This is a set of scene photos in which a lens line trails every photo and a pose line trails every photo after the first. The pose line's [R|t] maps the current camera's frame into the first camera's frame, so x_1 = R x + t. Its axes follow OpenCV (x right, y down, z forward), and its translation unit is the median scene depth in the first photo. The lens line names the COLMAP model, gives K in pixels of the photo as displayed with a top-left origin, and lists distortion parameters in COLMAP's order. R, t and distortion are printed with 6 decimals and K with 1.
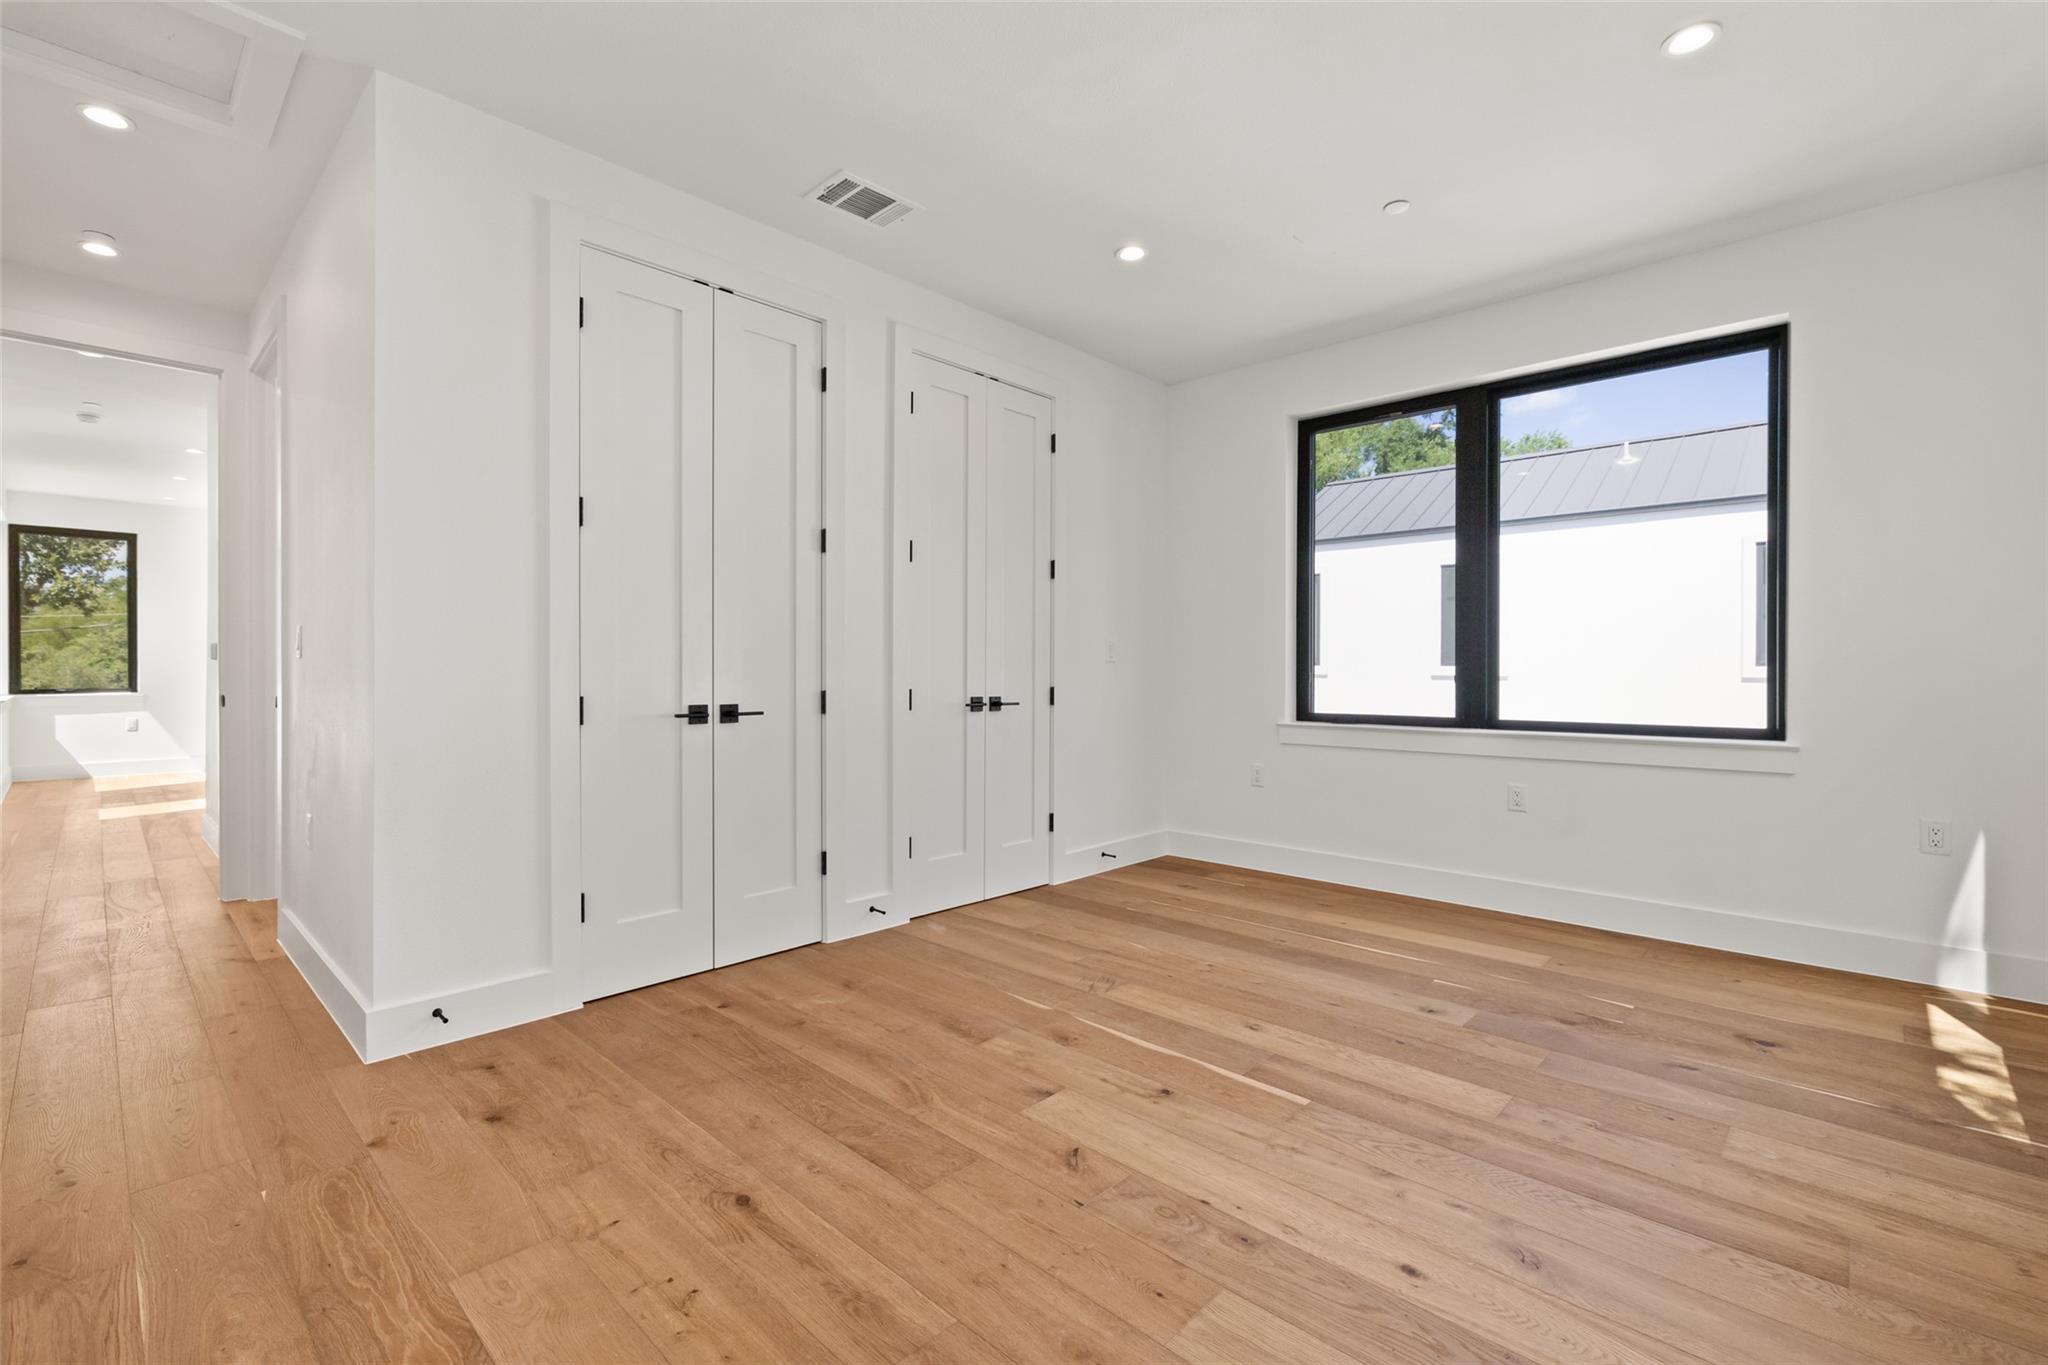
lens RADIAL K [[890.4, 0, 1024.0], [0, 890.4, 682.5], [0, 0, 1]] dist [-0.004234, -0.000087]
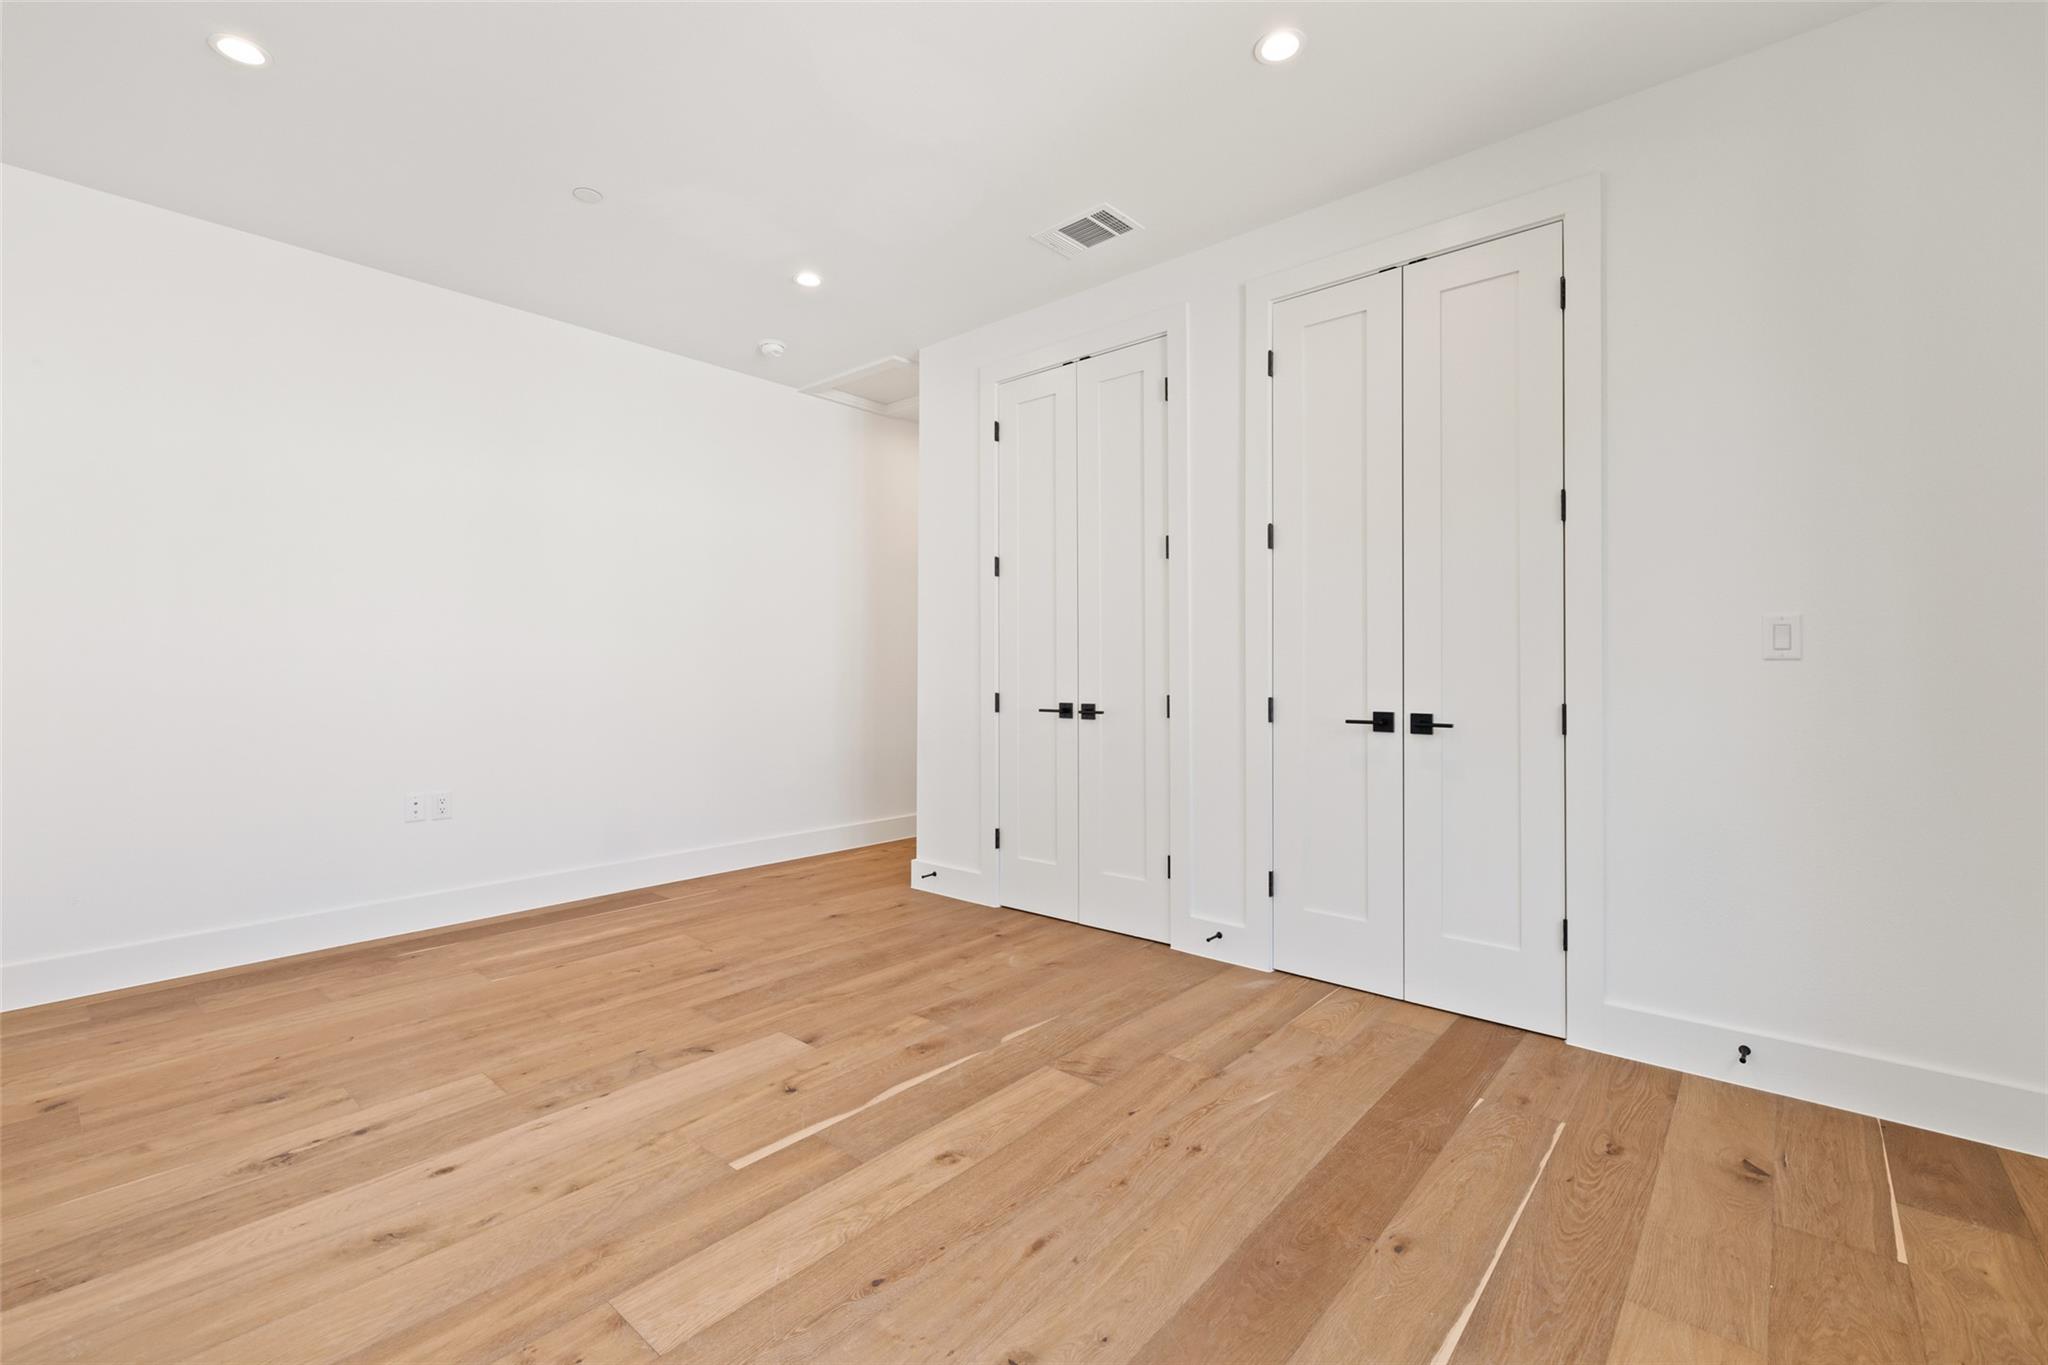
lens RADIAL K [[881.5, 0, 1024.0], [0, 881.5, 682.5], [0, 0, 1]] dist [0.003775, 0.000200]
pose [[0.041633, 0.007088, -0.999108, 0.958902], [-0.013357, 0.999889, 0.006537, -0.012802], [0.999044, 0.013072, 0.041723, 0.994369]]
